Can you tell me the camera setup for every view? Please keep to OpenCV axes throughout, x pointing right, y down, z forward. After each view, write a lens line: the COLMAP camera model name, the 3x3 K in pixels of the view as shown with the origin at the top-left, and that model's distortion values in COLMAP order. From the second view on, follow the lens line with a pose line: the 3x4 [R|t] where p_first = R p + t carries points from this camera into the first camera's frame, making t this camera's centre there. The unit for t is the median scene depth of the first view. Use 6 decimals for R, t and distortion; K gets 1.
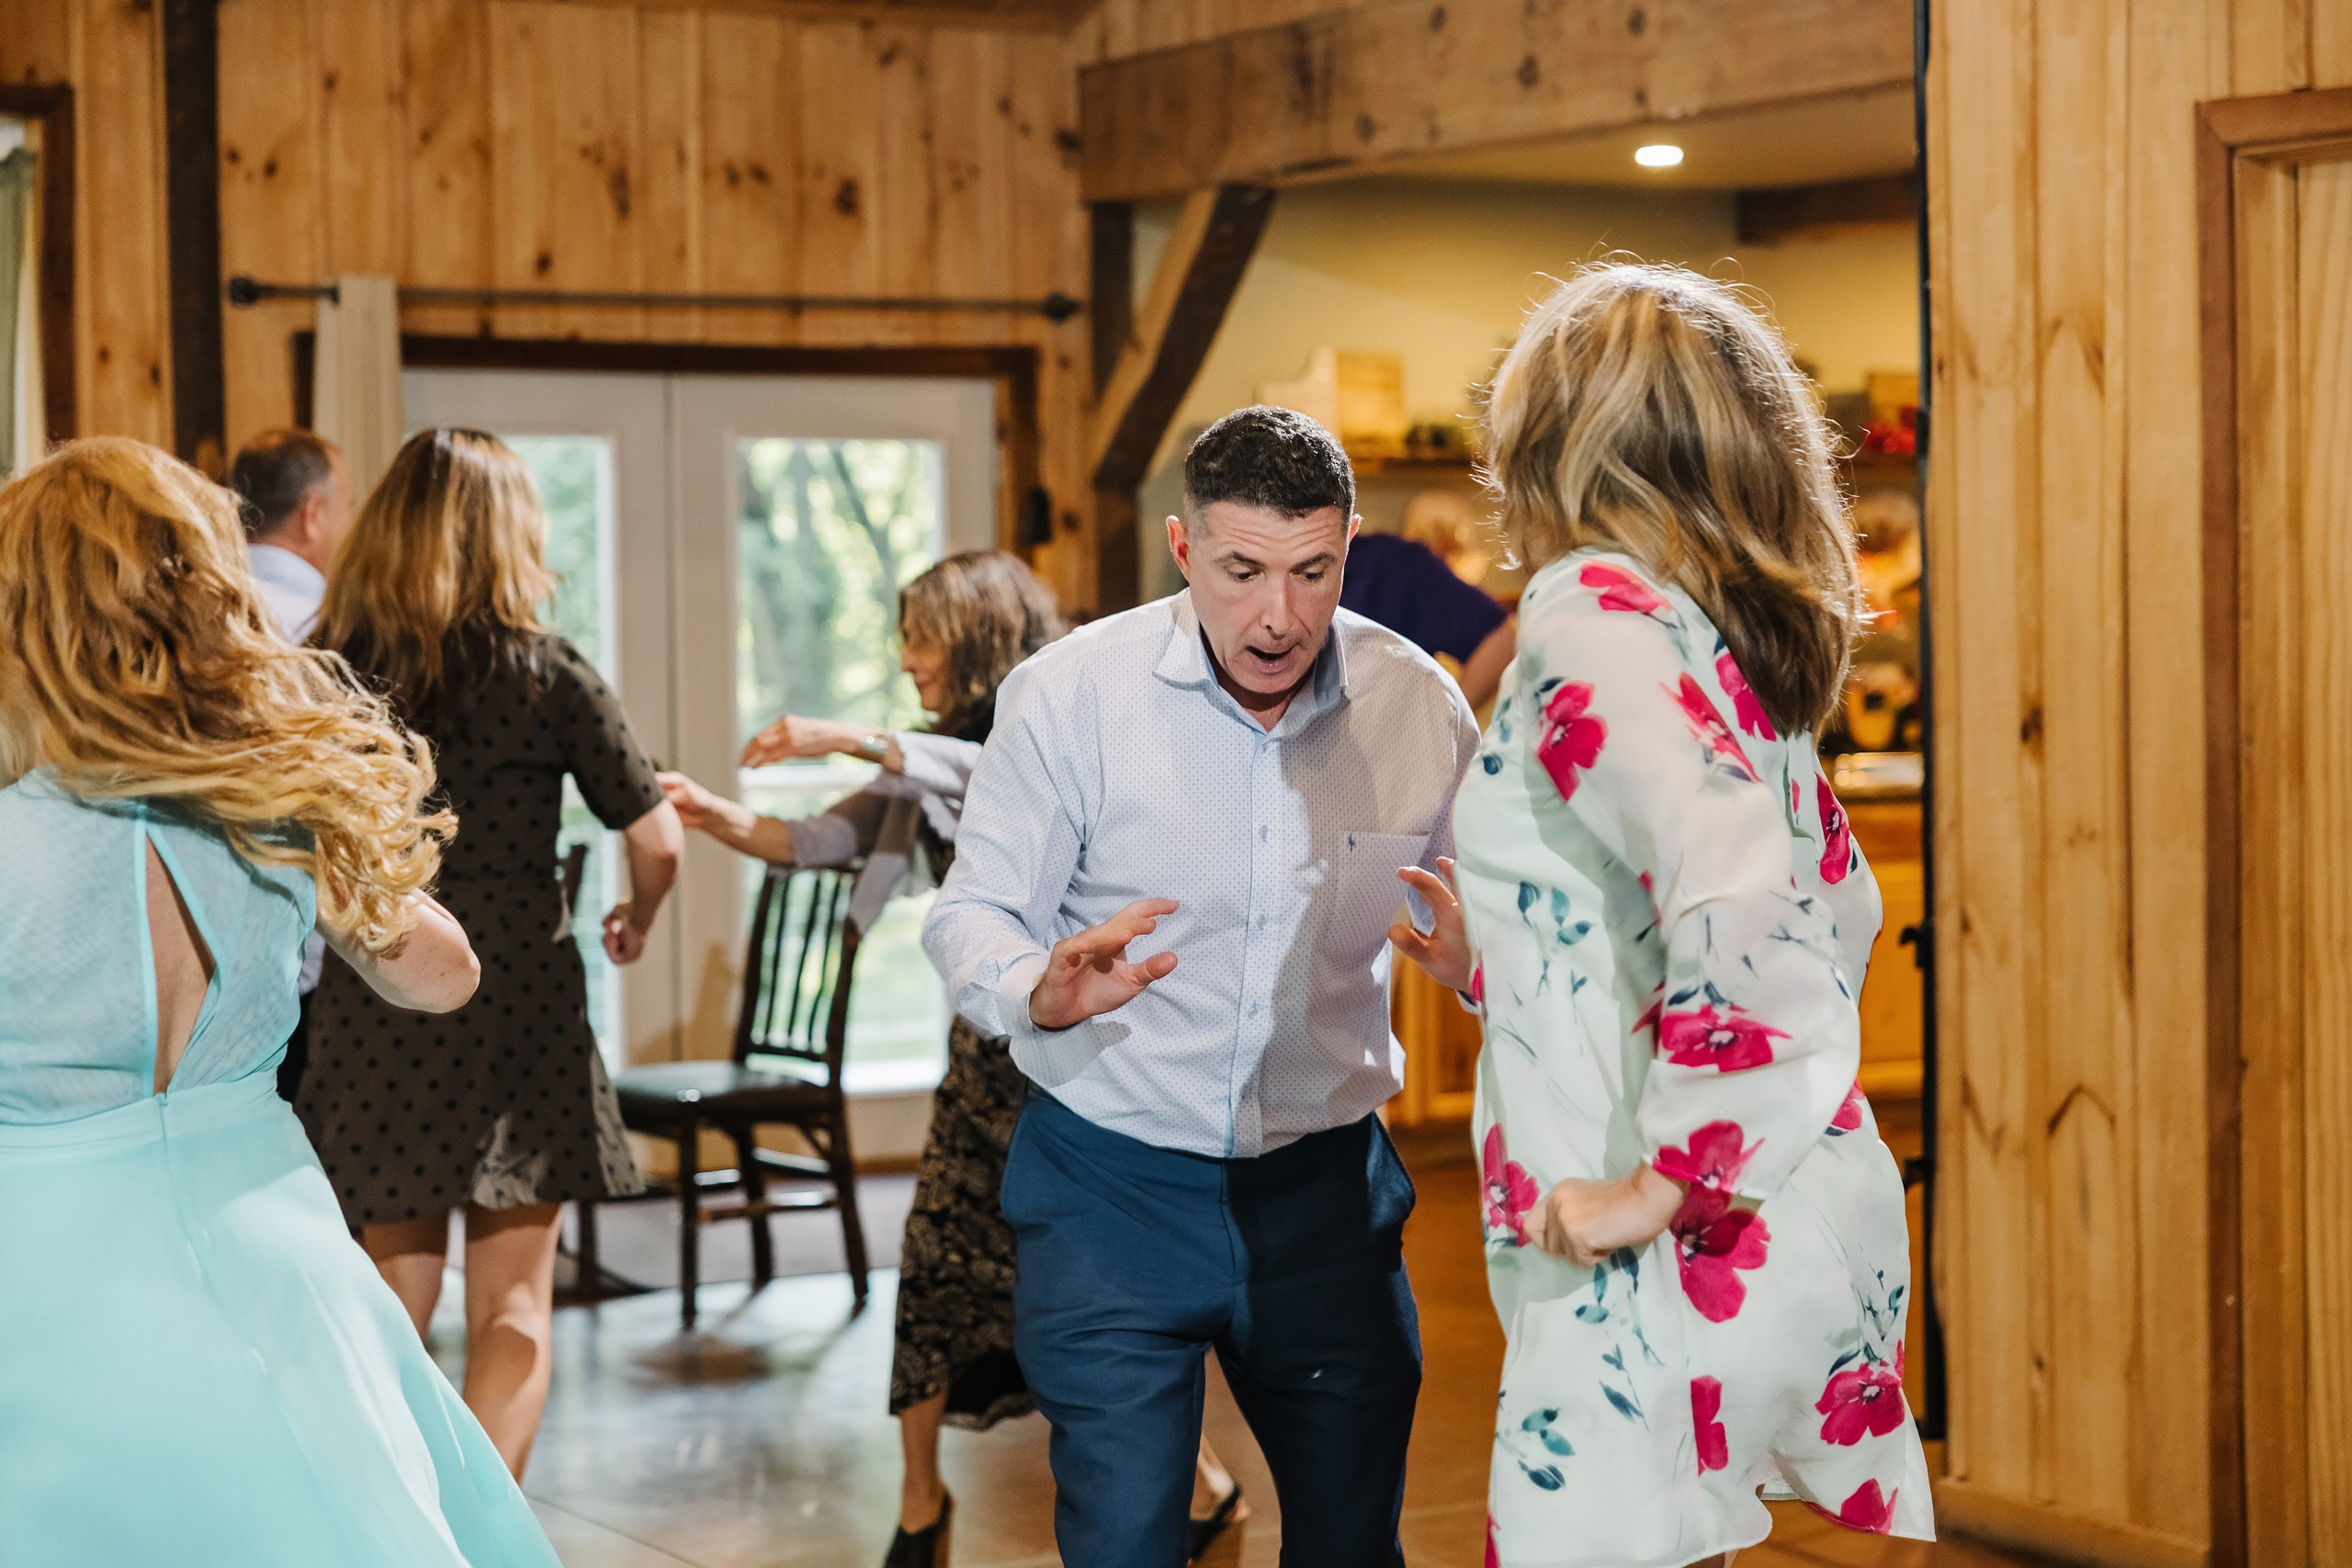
lens RADIAL K [[4628.7, 0, 1236.2], [0, 4628.7, 809.8], [0, 0, 1]] dist [0.017186, 0.000000]
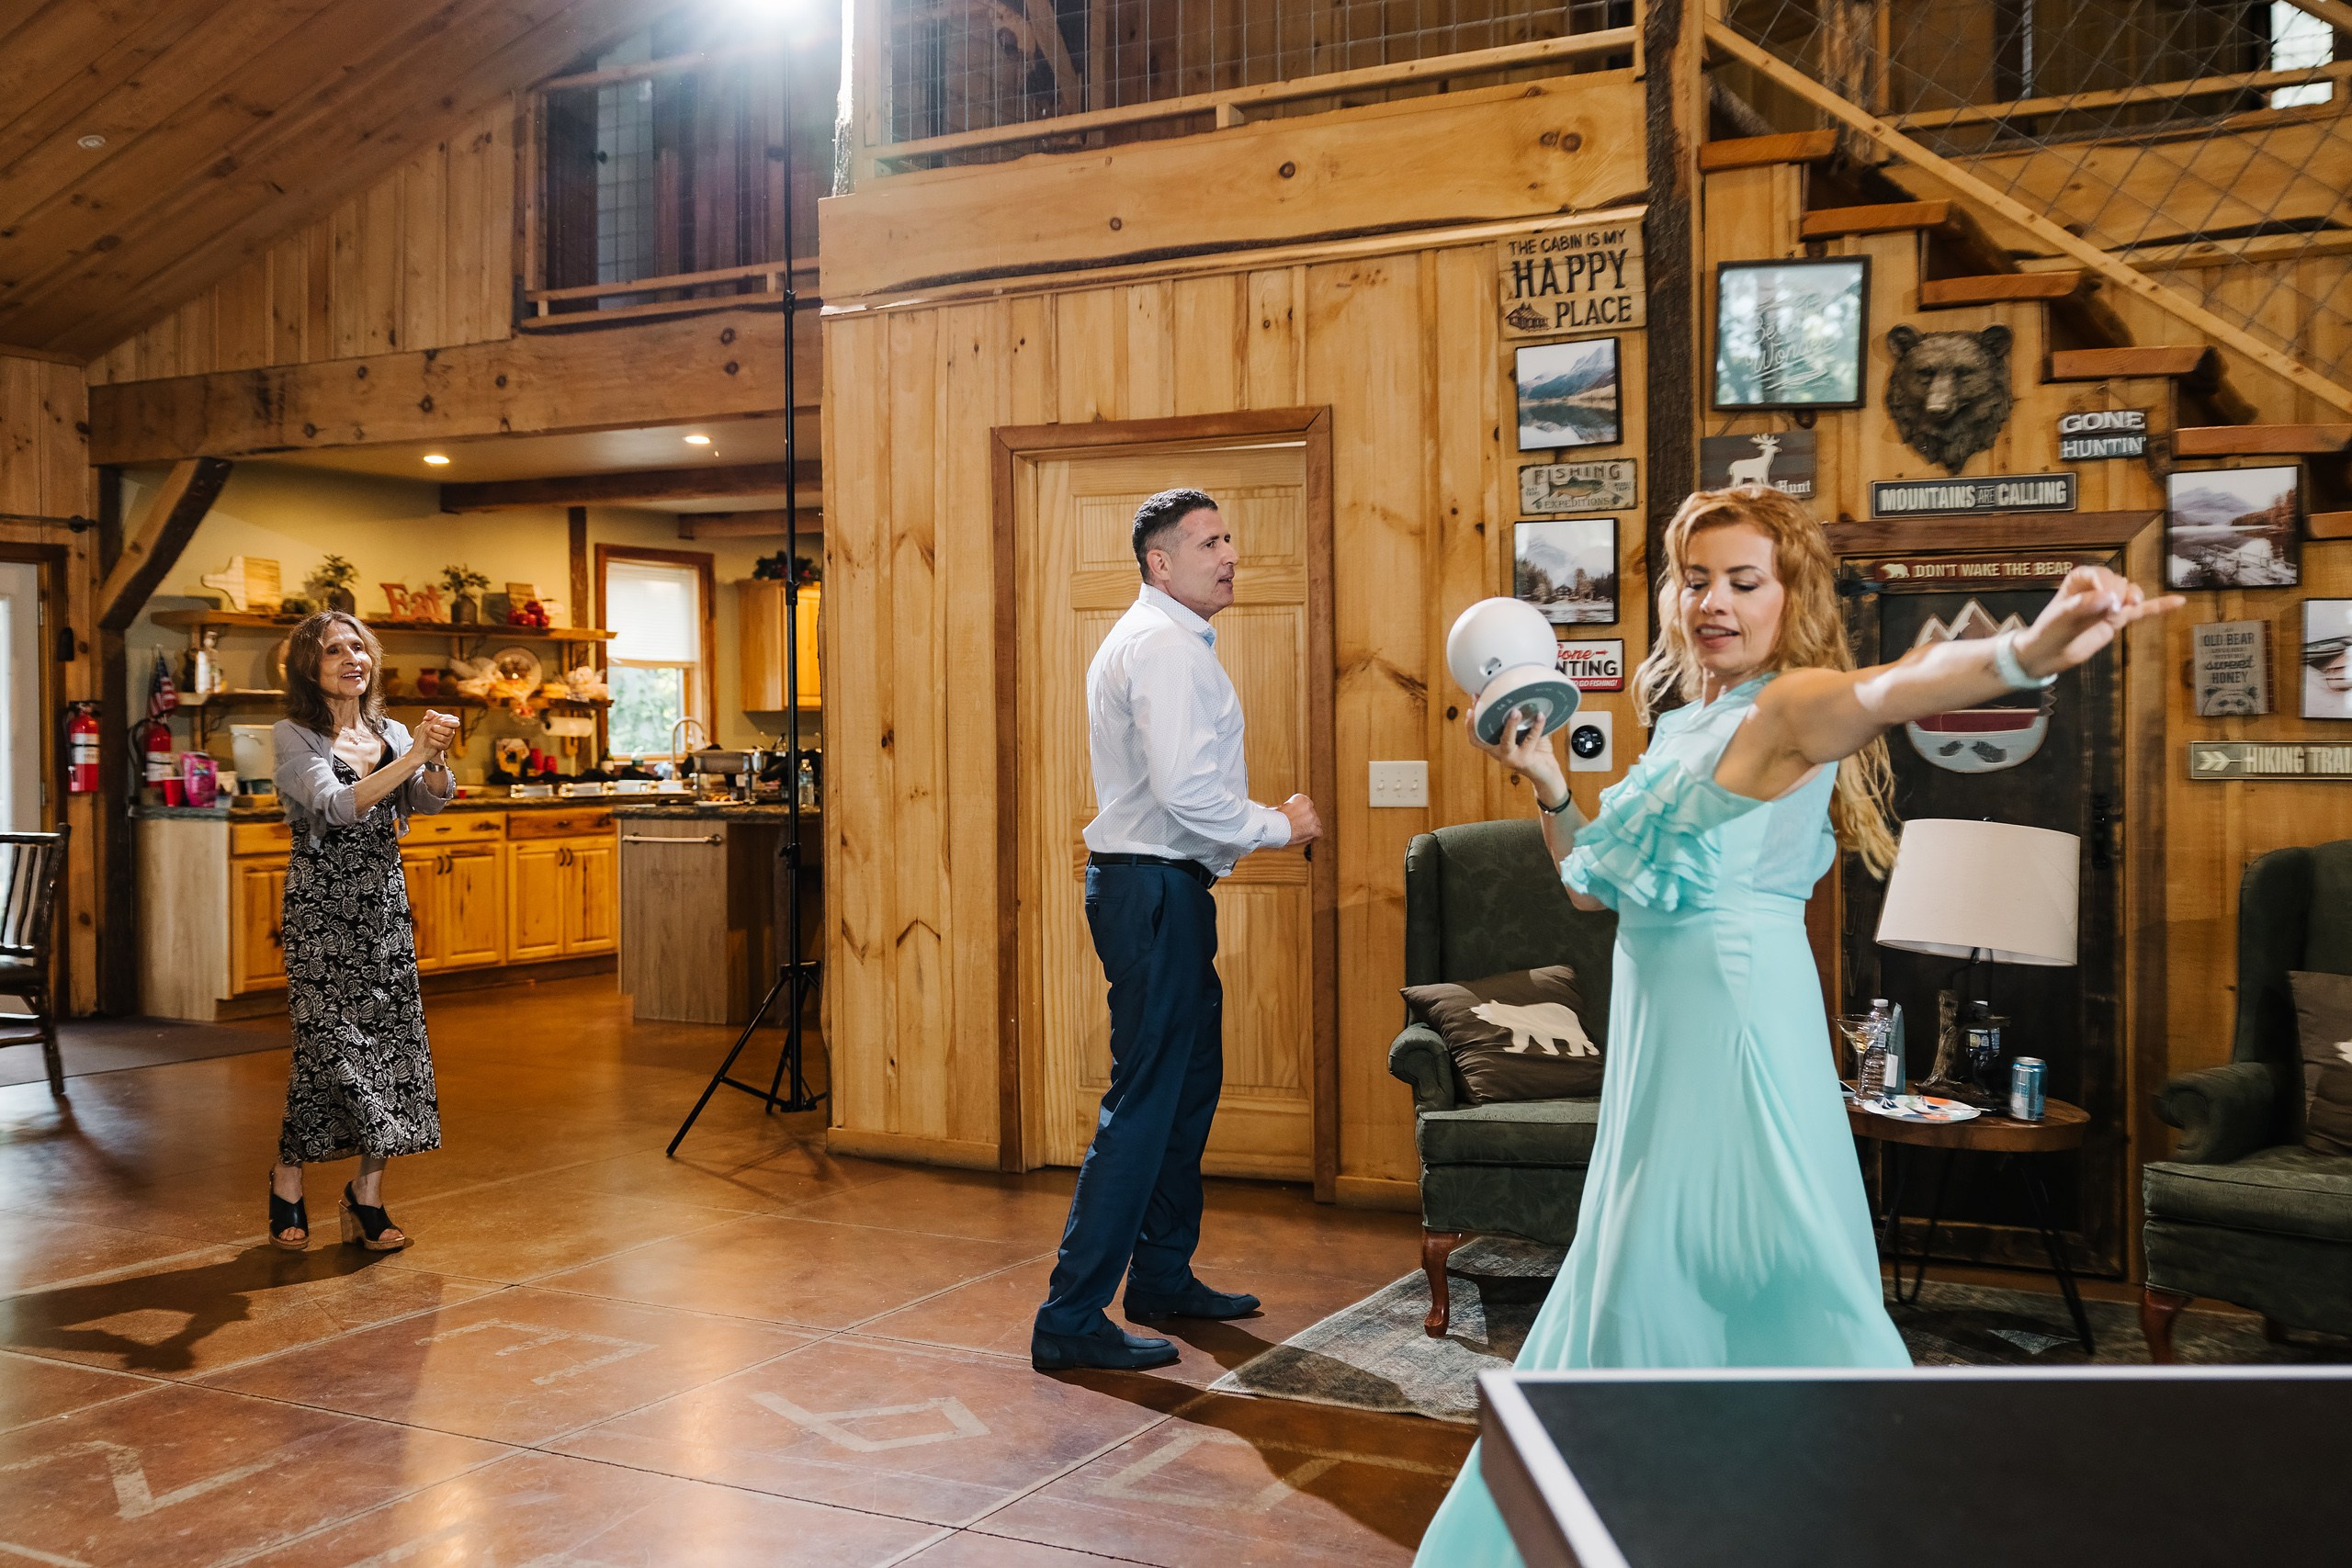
lens RADIAL K [[2369.9, 0, 1147.7], [0, 2369.9, 774.6], [0, 0, 1]] dist [-0.003749, 0.000000]
pose [[0.862489, 0.001156, 0.506074, -0.159052], [0.015494, 0.999468, -0.028688, 0.018187], [-0.505838, 0.032584, 0.862013, 0.047238]]
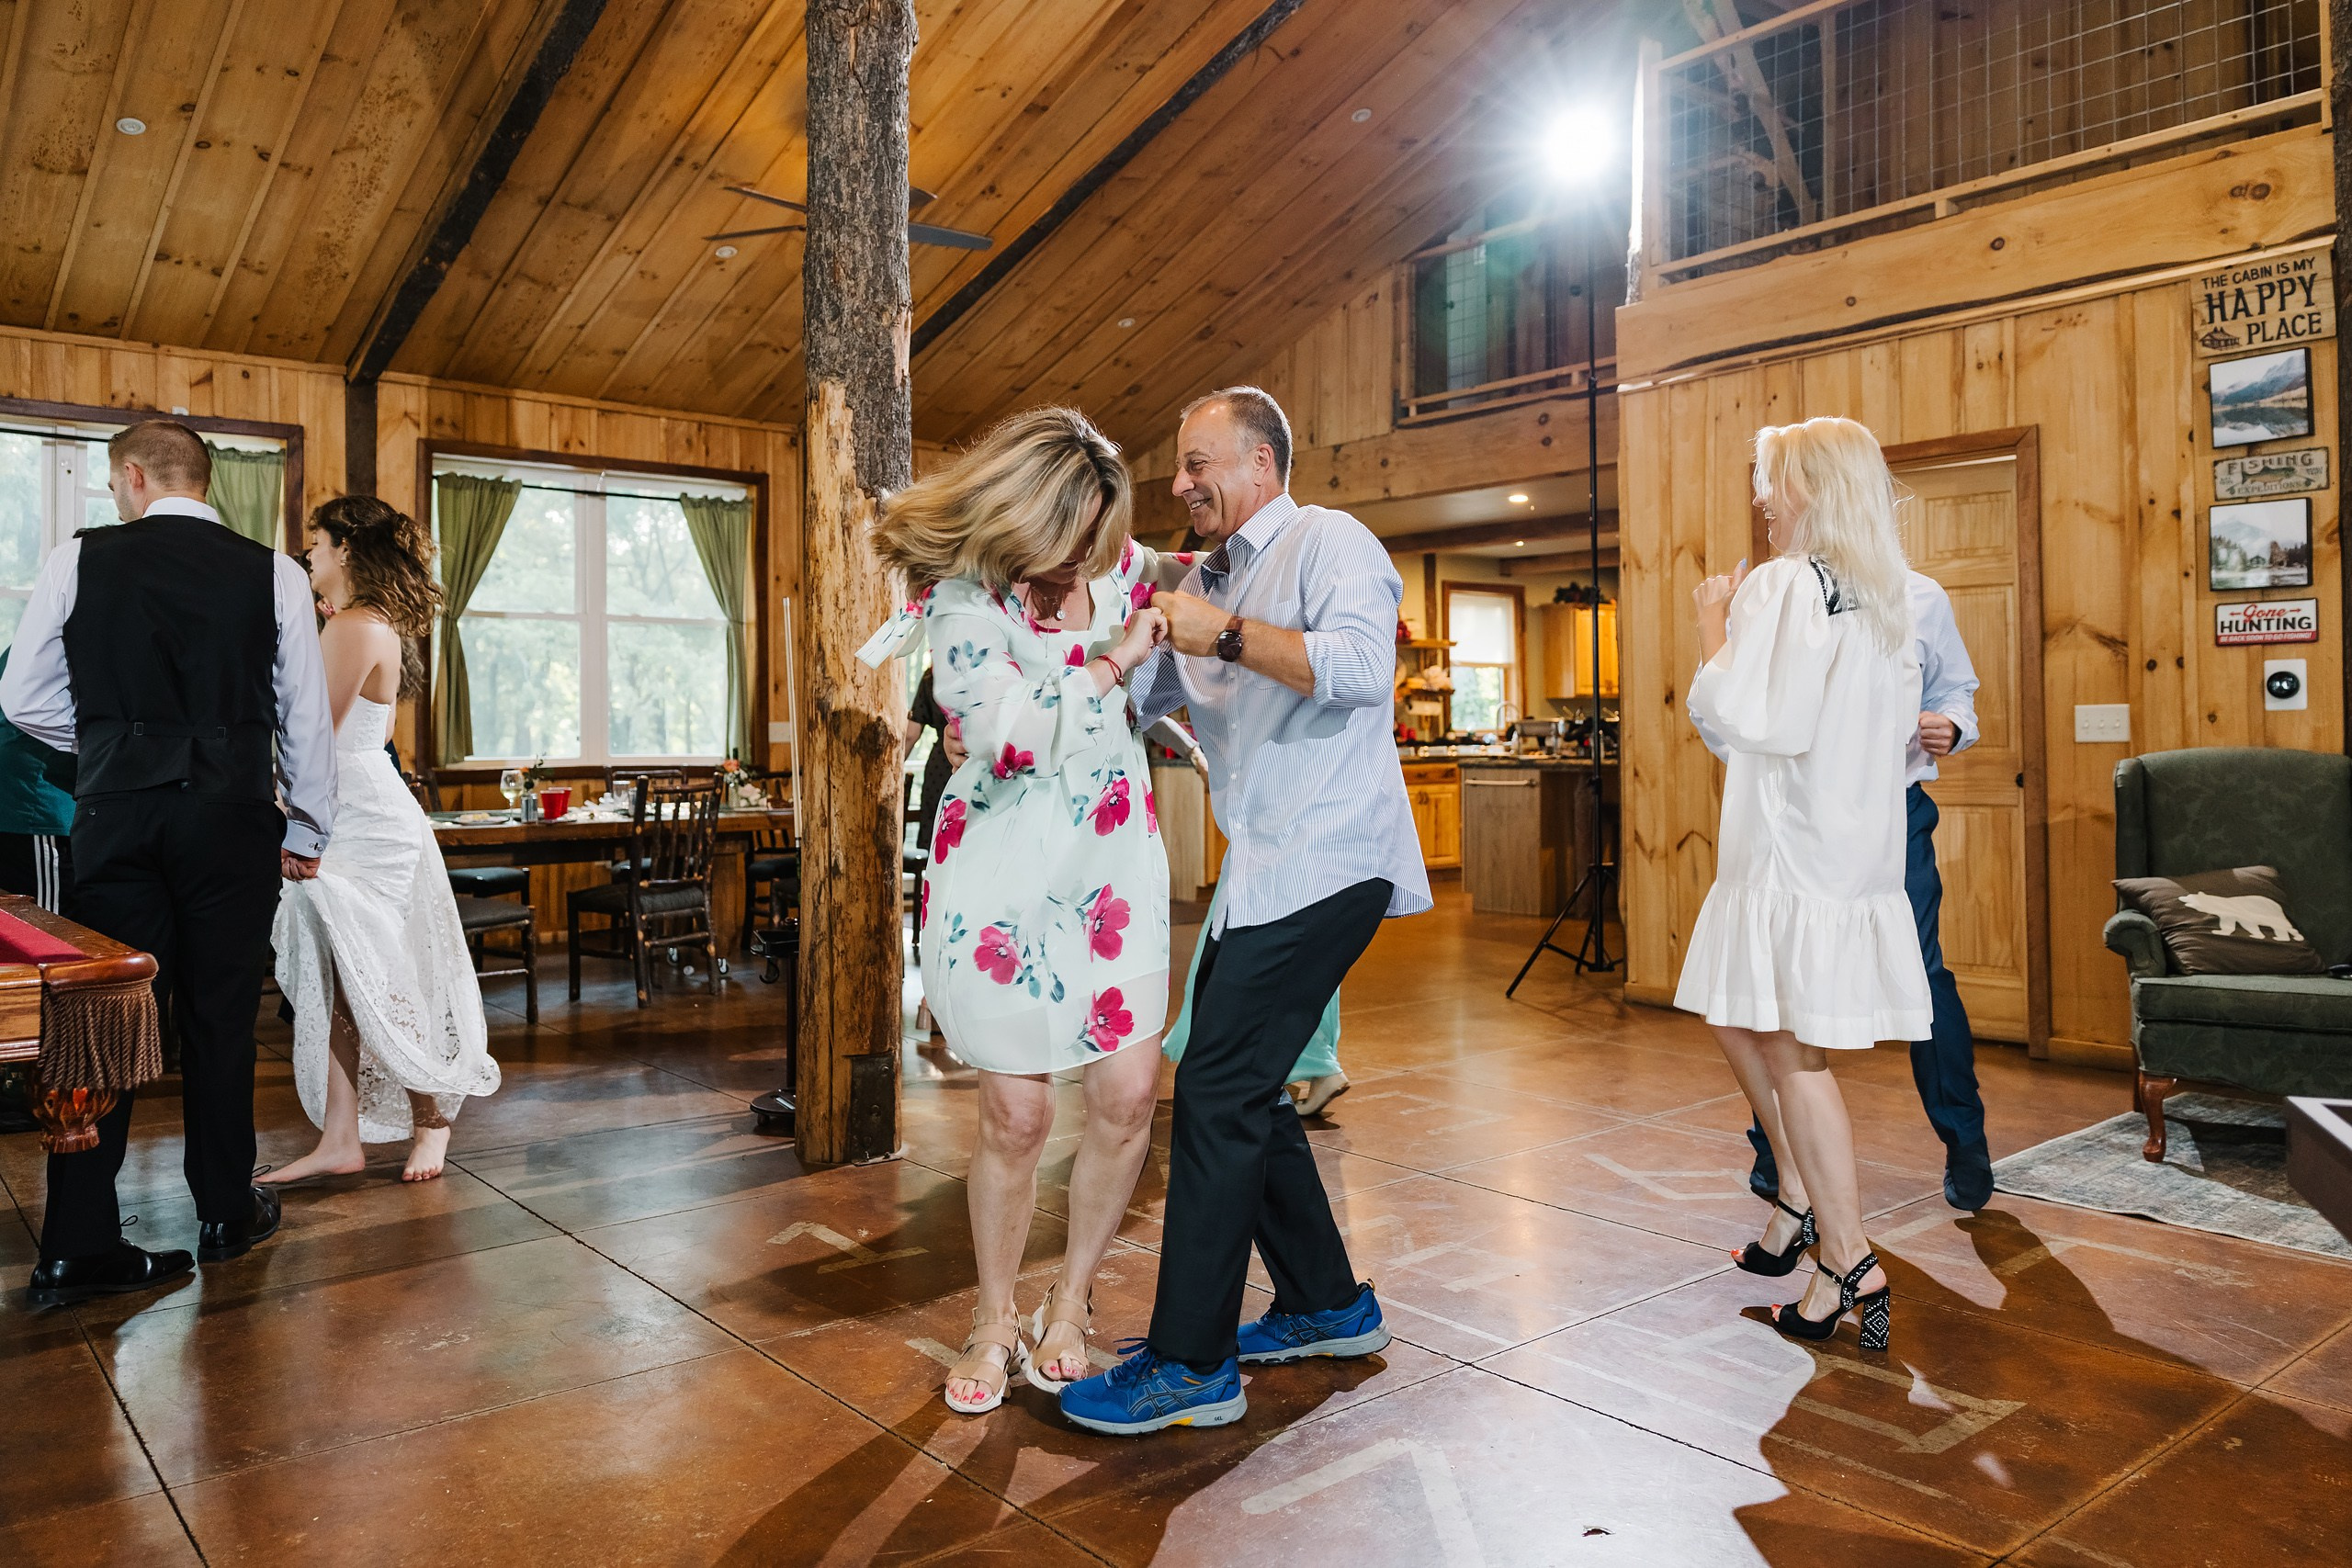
lens RADIAL K [[1680.7, 0, 1173.3], [0, 1680.7, 717.4], [0, 0, 1]] dist [0.011969, -0.010497]
pose [[0.988513, 0.008801, 0.150879, -0.168848], [-0.000050, 0.998322, -0.057906, 0.032666], [-0.151135, 0.057233, 0.986855, 0.053437]]
